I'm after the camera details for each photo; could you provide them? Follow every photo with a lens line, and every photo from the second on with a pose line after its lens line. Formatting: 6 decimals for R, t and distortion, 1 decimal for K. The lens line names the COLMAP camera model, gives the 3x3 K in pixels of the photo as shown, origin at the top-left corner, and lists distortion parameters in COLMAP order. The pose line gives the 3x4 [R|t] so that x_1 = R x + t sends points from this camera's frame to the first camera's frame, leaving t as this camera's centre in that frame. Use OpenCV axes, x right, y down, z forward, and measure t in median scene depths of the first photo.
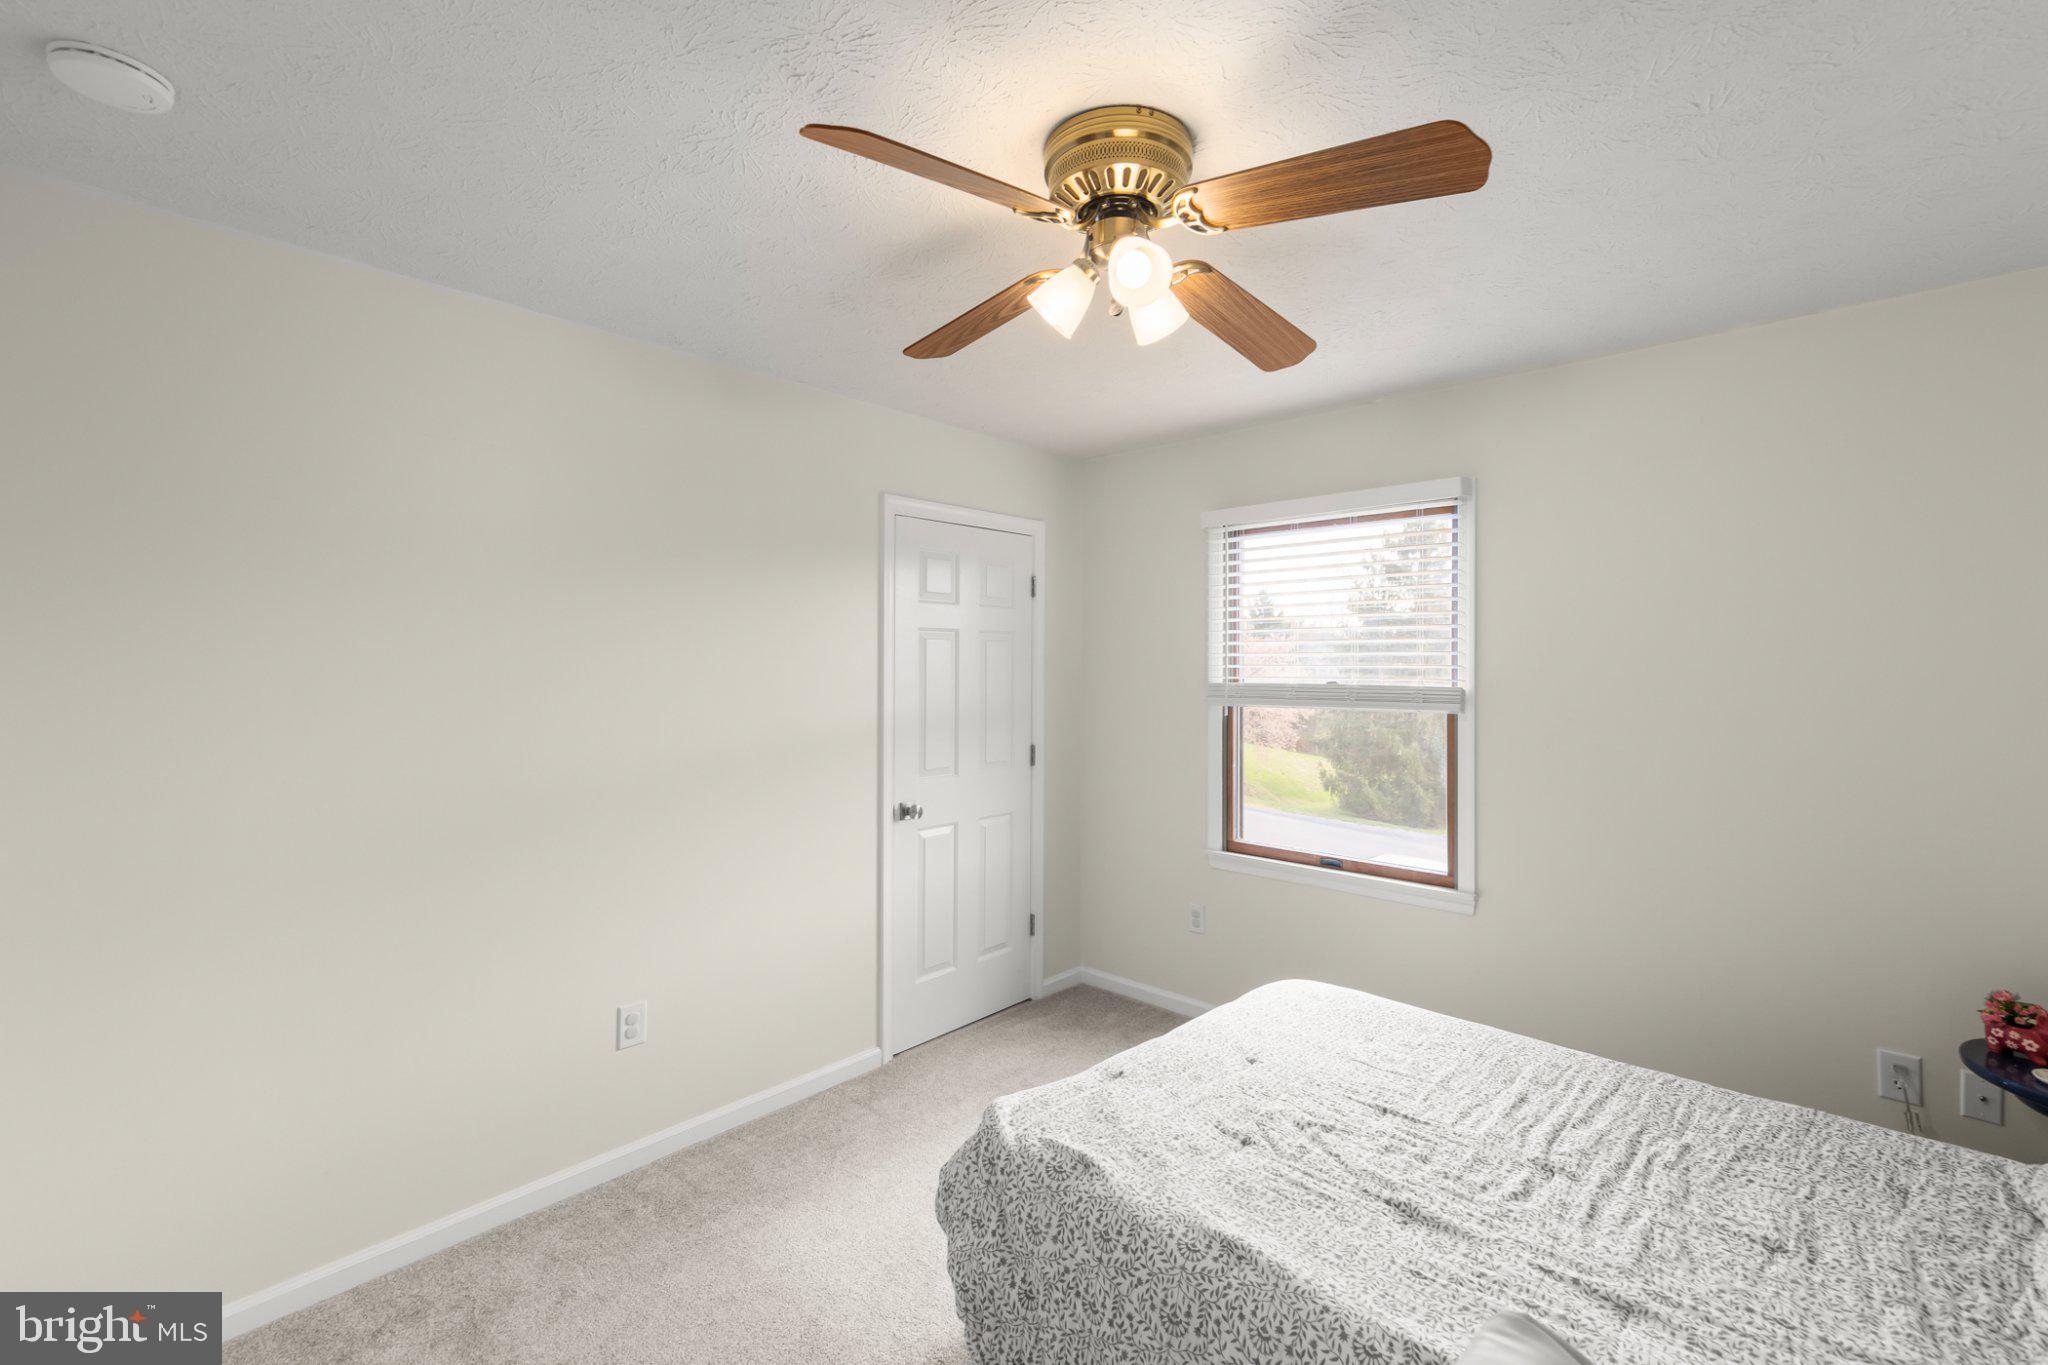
lens RADIAL K [[891.8, 0, 1050.3], [0, 891.8, 658.0], [0, 0, 1]] dist [0.013152, -0.001405]
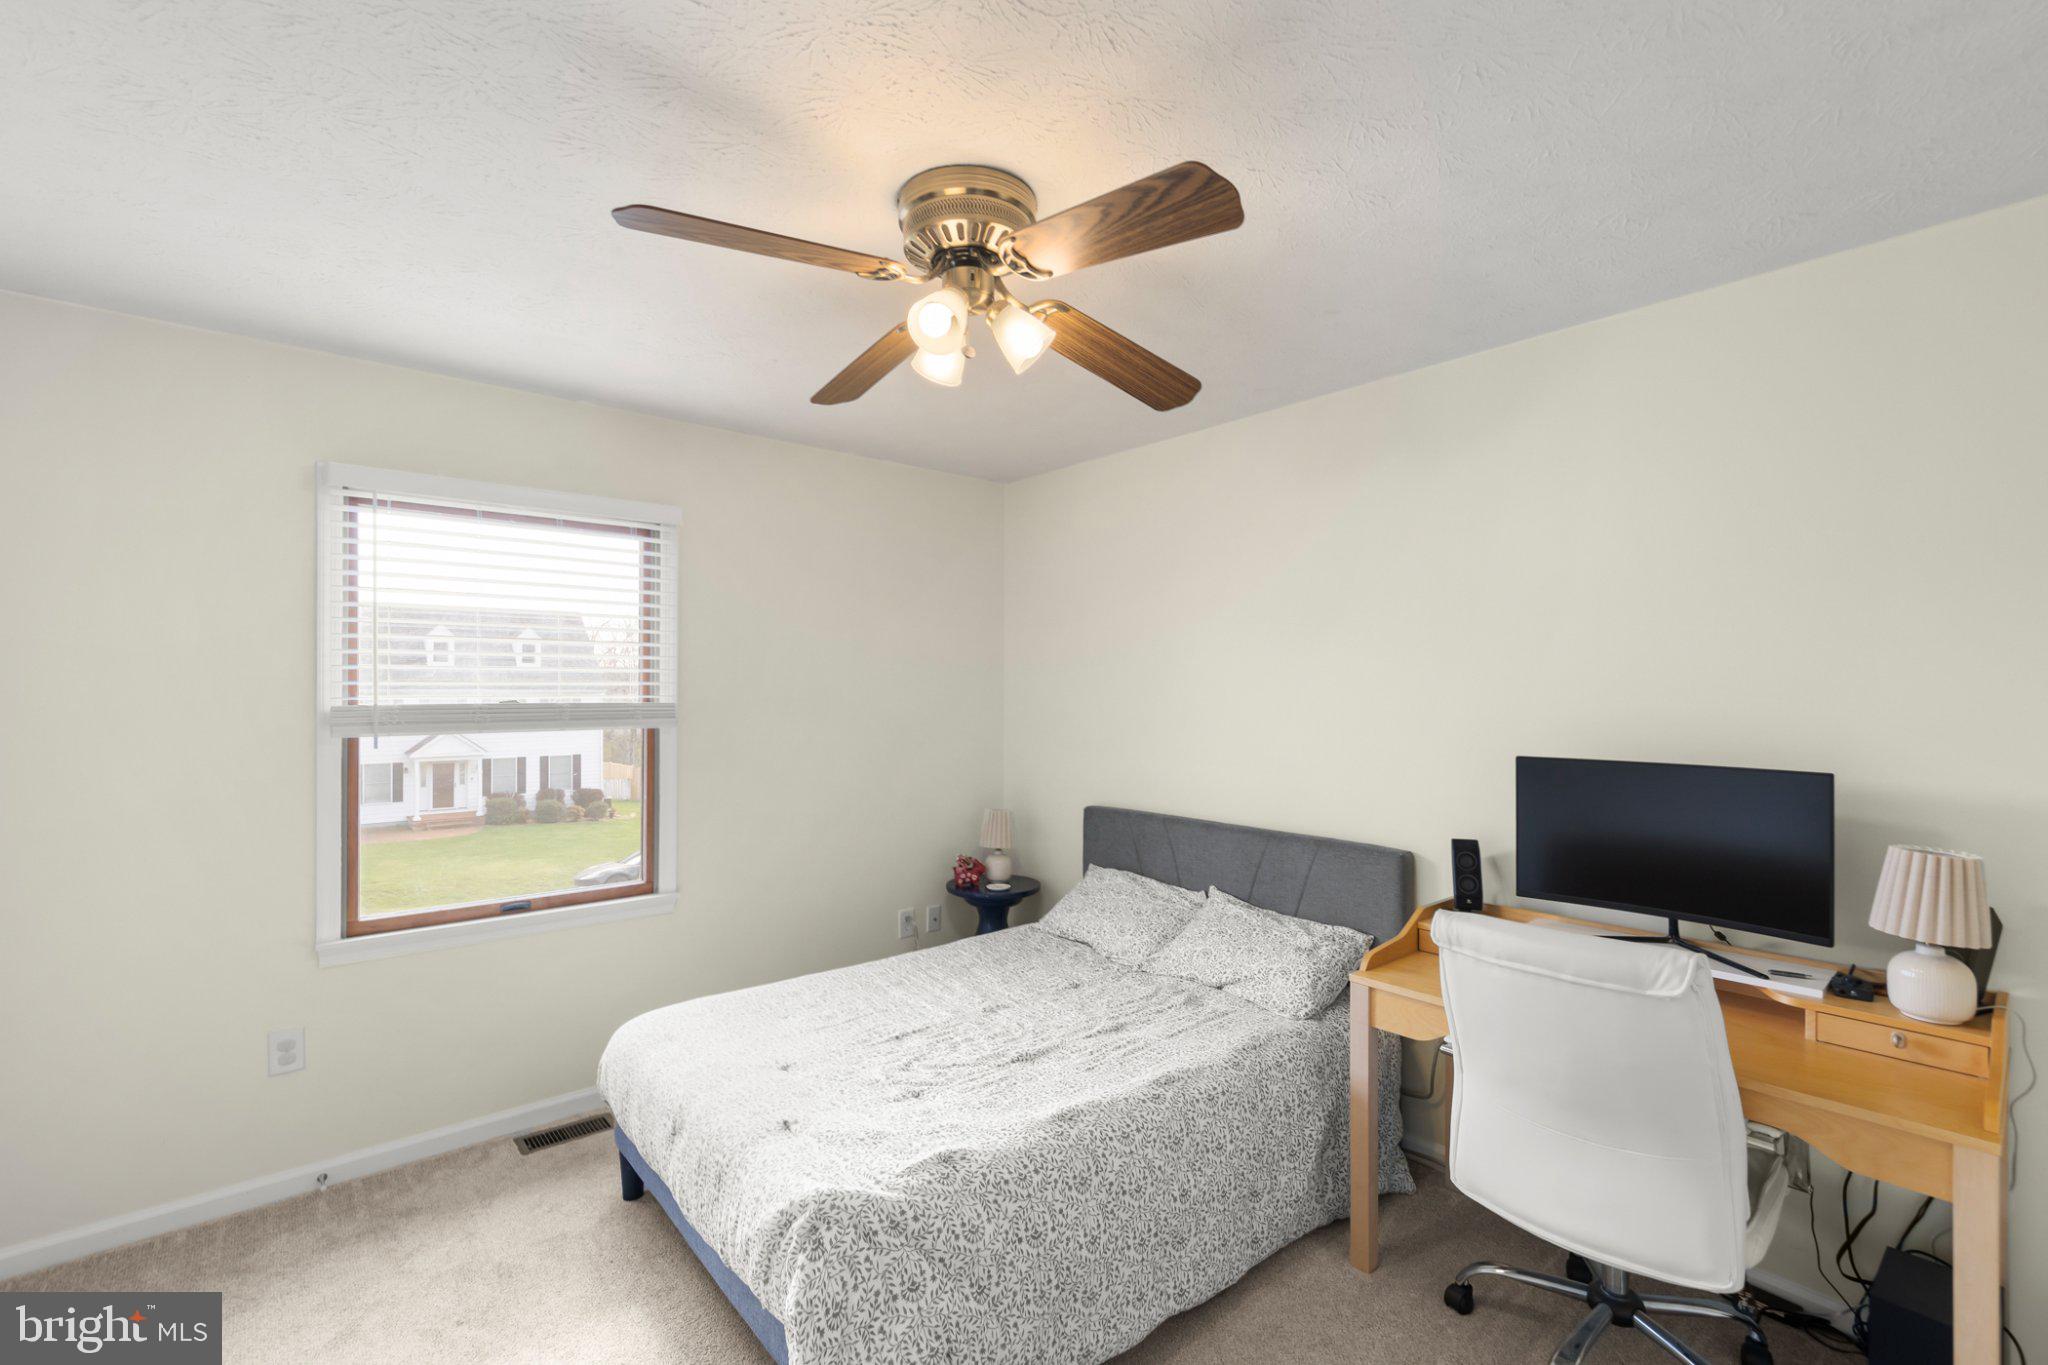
lens RADIAL K [[891.8, 0, 1026.3], [0, 891.8, 691.7], [0, 0, 1]] dist [0.013152, -0.001405]
pose [[0.123881, -0.005756, 0.992280, -0.942208], [-0.009675, 0.999929, 0.007009, 0.012385], [-0.992250, -0.010469, 0.123816, 0.753409]]
